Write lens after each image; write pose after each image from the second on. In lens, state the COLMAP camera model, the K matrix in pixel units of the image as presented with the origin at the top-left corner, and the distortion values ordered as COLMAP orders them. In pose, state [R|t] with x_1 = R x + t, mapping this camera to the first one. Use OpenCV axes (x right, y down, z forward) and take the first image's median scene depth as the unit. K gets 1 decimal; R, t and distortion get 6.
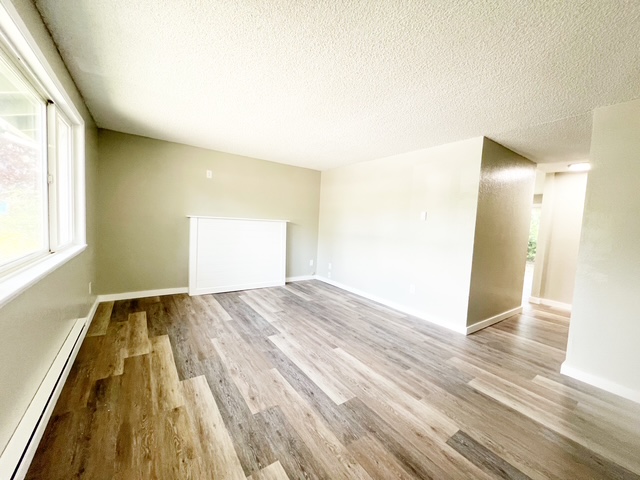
lens RADIAL K [[253.9, 0, 320.0], [0, 253.9, 240.0], [0, 0, 1]] dist [-0.000146, 0.000003]
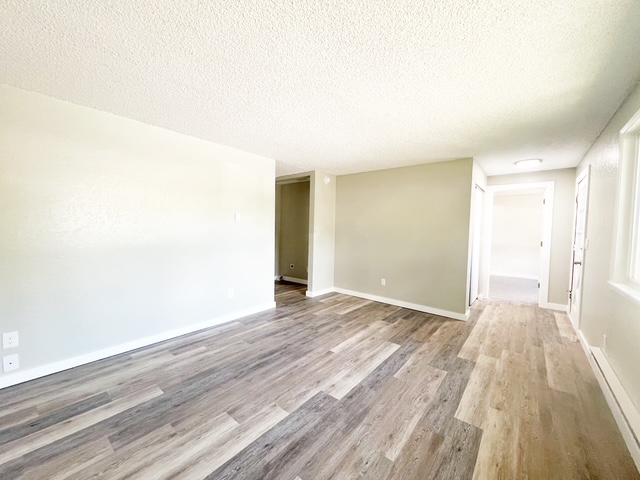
lens RADIAL K [[255.9, 0, 320.0], [0, 255.9, 240.0], [0, 0, 1]] dist [-0.000486, 0.000274]
pose [[-0.257814, -0.104459, 0.960531, -0.807587], [0.036880, 0.992350, 0.117818, -0.138214], [-0.965490, 0.065800, -0.251989, 1.174750]]
